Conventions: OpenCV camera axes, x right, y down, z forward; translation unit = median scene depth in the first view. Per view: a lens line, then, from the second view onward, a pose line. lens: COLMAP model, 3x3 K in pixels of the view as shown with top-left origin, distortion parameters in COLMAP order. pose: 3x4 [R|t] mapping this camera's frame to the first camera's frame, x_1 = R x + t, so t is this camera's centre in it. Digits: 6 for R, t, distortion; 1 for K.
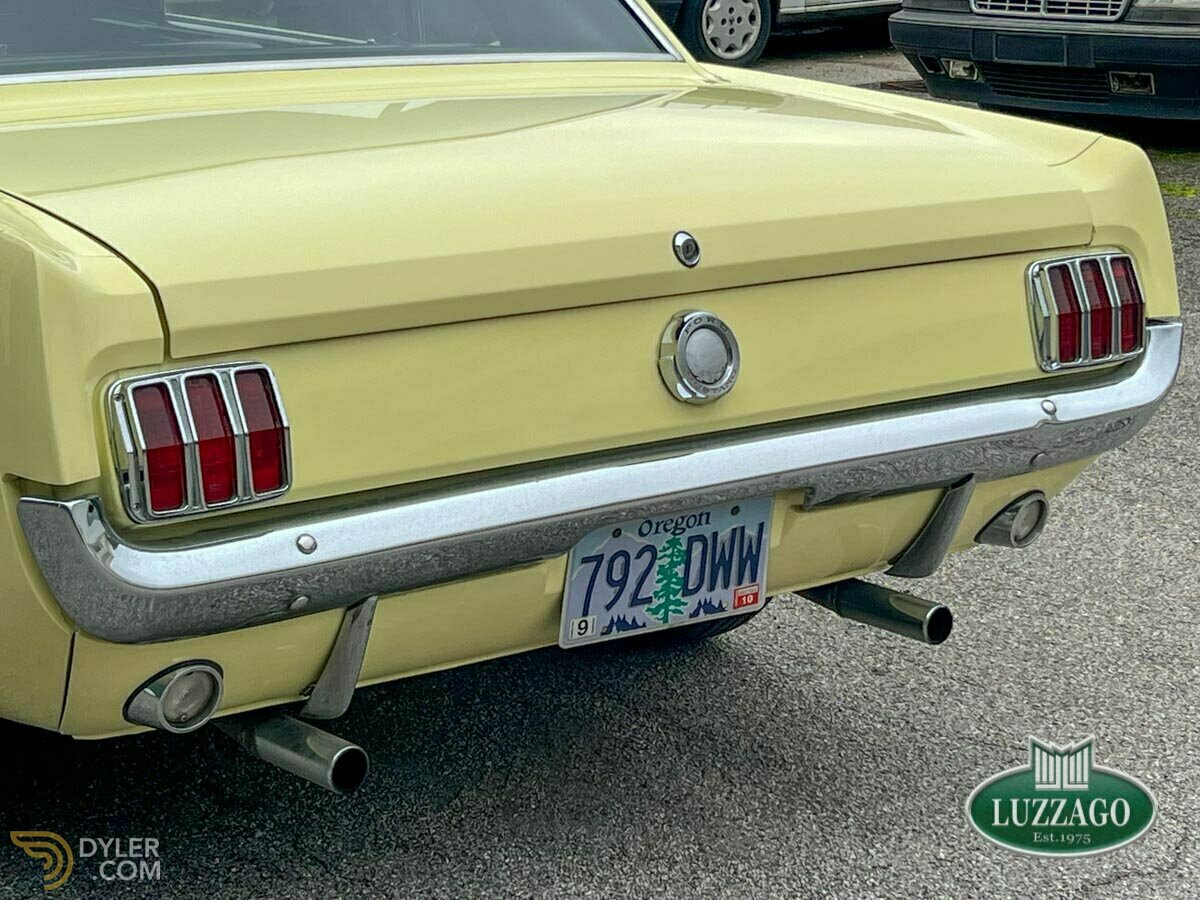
lens RADIAL K [[2645.6, 0, 598.4], [0, 2645.6, 448.8], [0, 0, 1]] dist [0.104933, 0.000000]
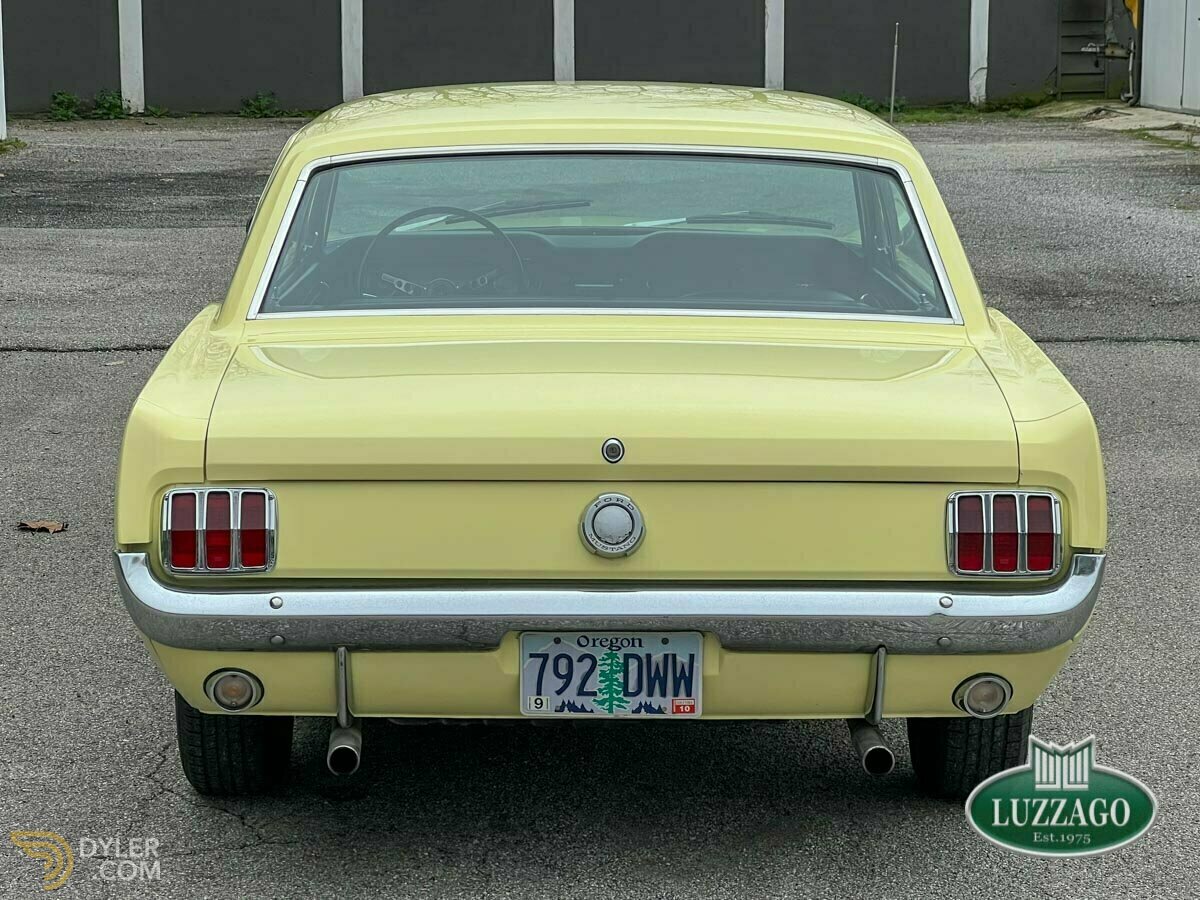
lens RADIAL K [[3109.7, 0, 599.7], [0, 3109.7, 449.4], [0, 0, 1]] dist [-0.012392, 0.000000]
pose [[0.784034, 0.081246, -0.615377, 1.046151], [-0.134604, 0.990060, -0.040781, -0.005530], [0.605947, 0.114805, 0.787177, -0.337096]]
